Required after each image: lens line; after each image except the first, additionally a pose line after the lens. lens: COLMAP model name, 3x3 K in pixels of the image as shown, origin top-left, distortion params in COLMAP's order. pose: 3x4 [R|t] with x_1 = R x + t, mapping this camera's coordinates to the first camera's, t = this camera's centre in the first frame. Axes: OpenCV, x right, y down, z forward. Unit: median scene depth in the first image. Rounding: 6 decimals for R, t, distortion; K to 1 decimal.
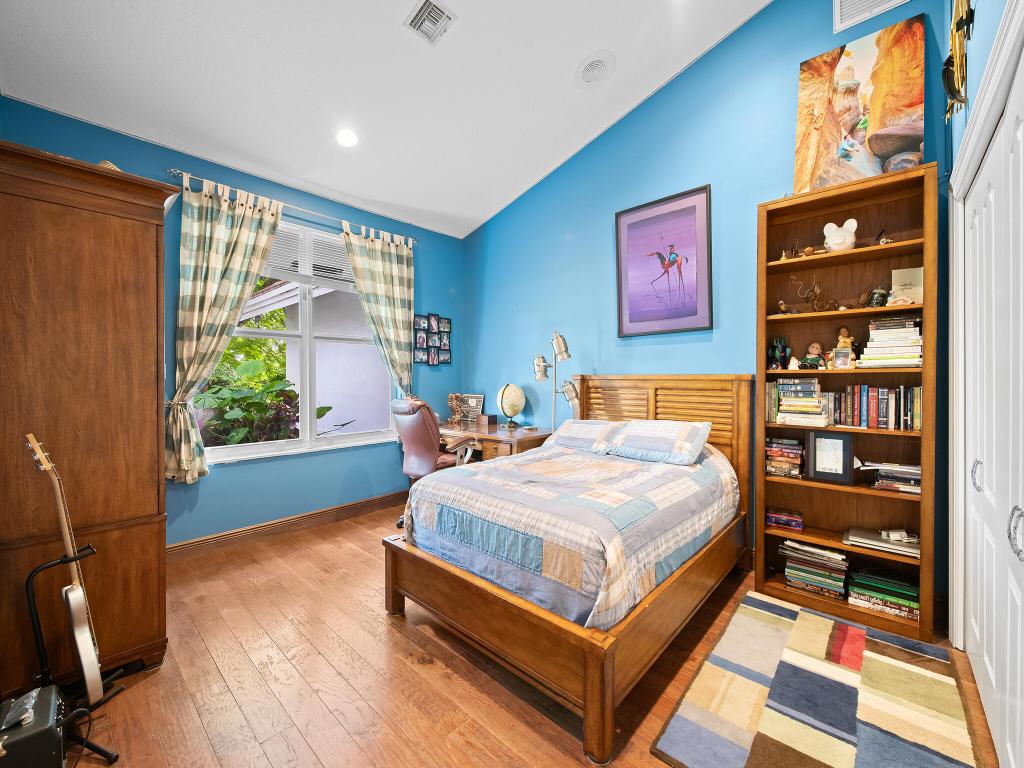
lens RADIAL K [[422.6, 0, 512.4], [0, 422.6, 381.8], [0, 0, 1]] dist [-0.006407, -0.000883]
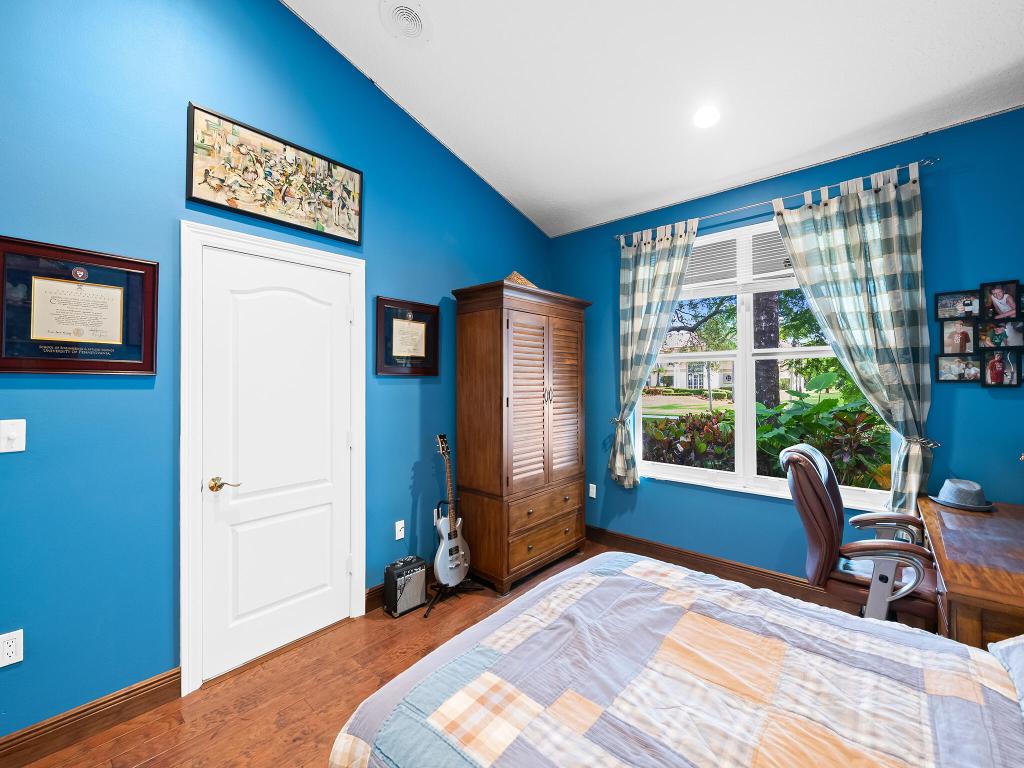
lens RADIAL K [[422.6, 0, 512.8], [0, 422.6, 379.8], [0, 0, 1]] dist [-0.006407, -0.000883]
pose [[0.015551, -0.002442, -0.999876, 0.327542], [-0.002281, 0.999994, -0.002478, -0.049241], [0.999876, 0.002320, 0.015545, 0.477966]]
